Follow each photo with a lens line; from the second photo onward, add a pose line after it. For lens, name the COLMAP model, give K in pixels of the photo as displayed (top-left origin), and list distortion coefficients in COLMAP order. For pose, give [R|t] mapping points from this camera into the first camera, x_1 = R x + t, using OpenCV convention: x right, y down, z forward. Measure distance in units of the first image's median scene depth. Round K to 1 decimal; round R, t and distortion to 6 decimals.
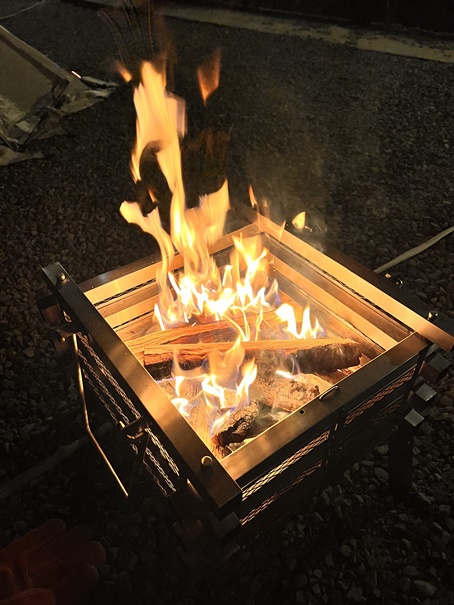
lens RADIAL K [[451.1, 0, 227.7], [0, 451.1, 303.7], [0, 0, 1]] dist [0.053116, -0.055615]
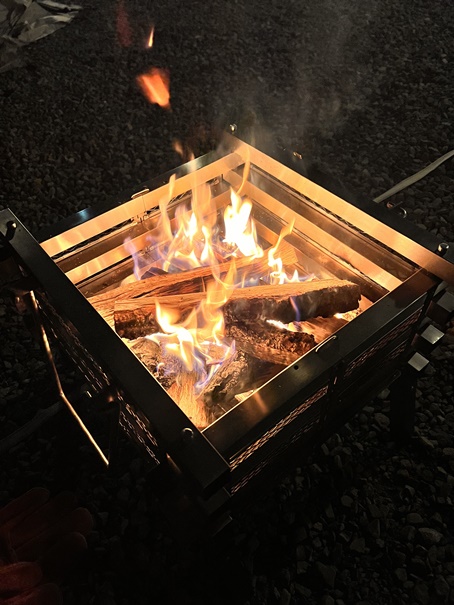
lens RADIAL K [[451.1, 0, 227.7], [0, 451.1, 303.7], [0, 0, 1]] dist [0.053116, -0.055615]
pose [[0.998524, -0.052383, 0.014364, 0.014650], [0.050179, 0.990855, 0.125256, 0.000599], [-0.020793, -0.124351, 0.992020, 0.088003]]
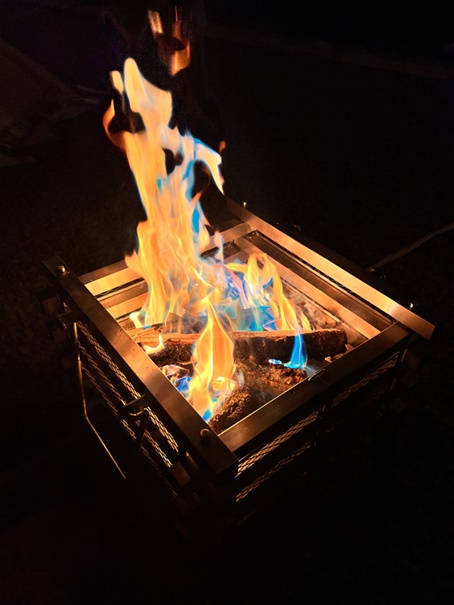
lens RADIAL K [[451.1, 0, 227.7], [0, 451.1, 303.7], [0, 0, 1]] dist [0.053116, -0.055615]
pose [[0.999581, 0.003314, 0.028748, -0.011742], [-0.002706, 0.999773, -0.021152, 0.029517], [-0.028811, 0.021065, 0.999363, -0.038717]]
